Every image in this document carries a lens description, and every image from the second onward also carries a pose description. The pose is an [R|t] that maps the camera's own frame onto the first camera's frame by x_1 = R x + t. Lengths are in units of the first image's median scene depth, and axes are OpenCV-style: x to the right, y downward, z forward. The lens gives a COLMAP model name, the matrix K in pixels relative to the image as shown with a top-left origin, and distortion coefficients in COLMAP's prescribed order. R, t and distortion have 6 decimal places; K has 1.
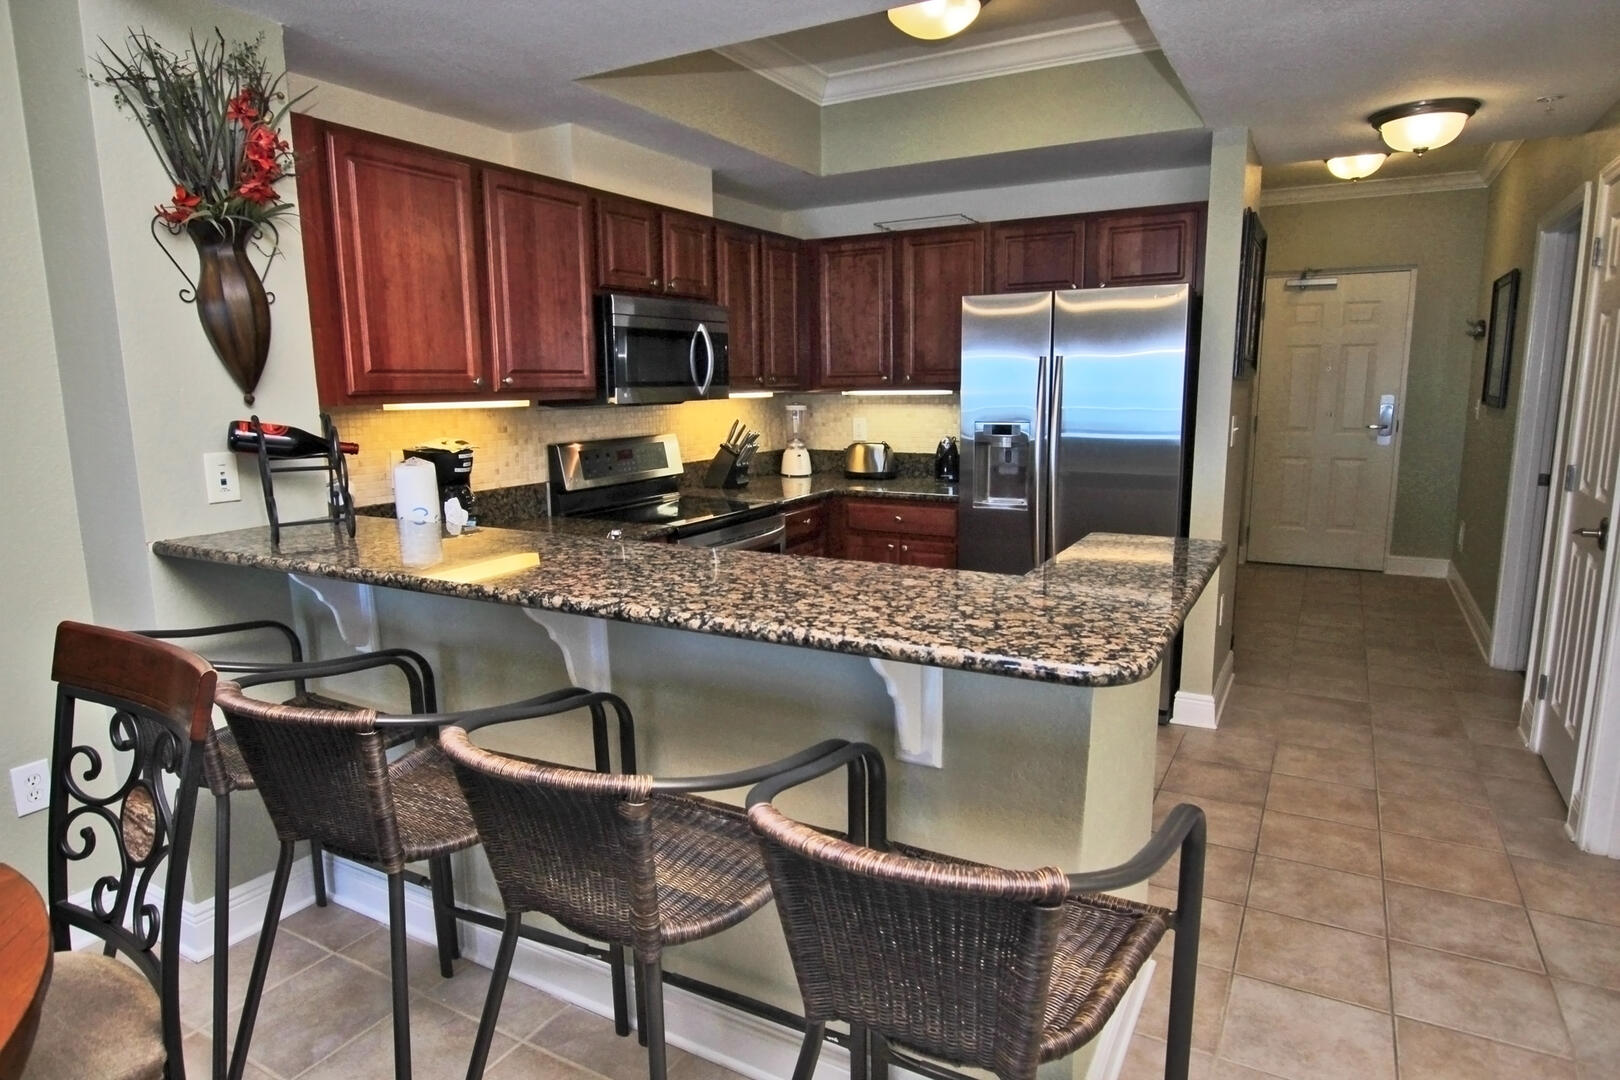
lens RADIAL K [[974.1, 0, 810.0], [0, 974.1, 540.0], [0, 0, 1]] dist [-0.005812, -0.001514]
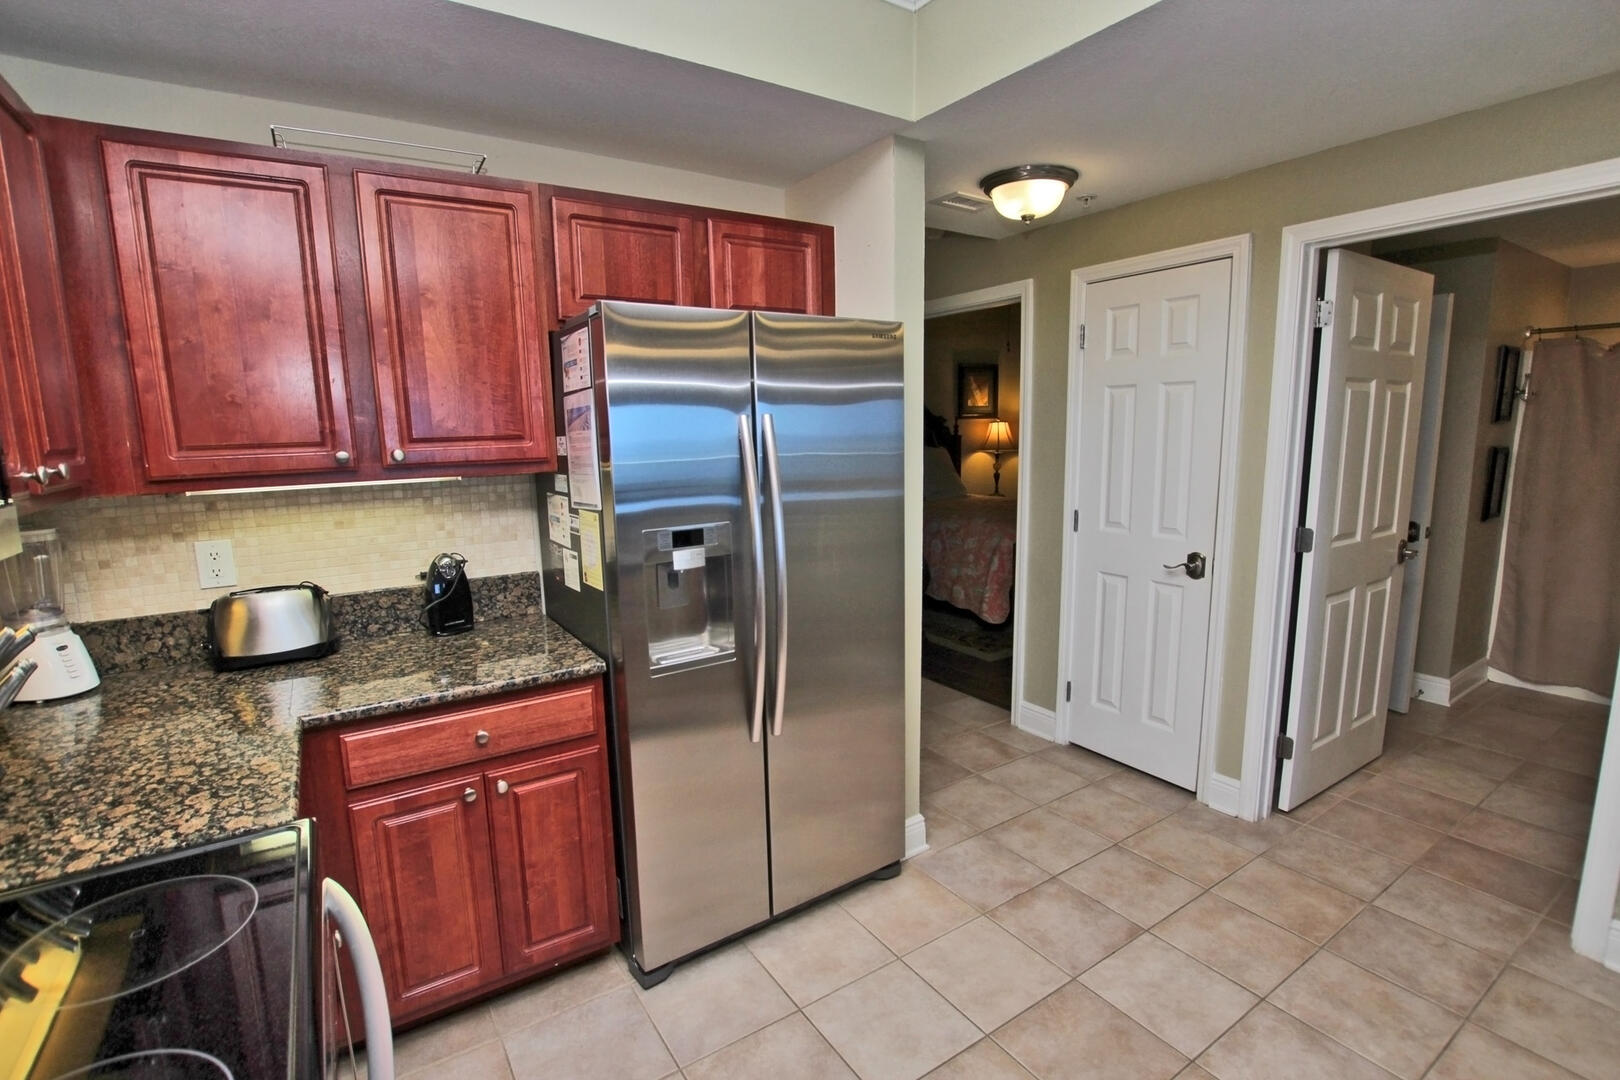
lens RADIAL K [[747.3, 0, 810.0], [0, 747.3, 540.0], [0, 0, 1]] dist [-0.026511, 0.000354]
pose [[0.467119, -0.130092, 0.874572, -0.160193], [0.166800, 0.984323, 0.057327, -0.122465], [-0.868319, 0.119099, 0.481495, 0.720192]]
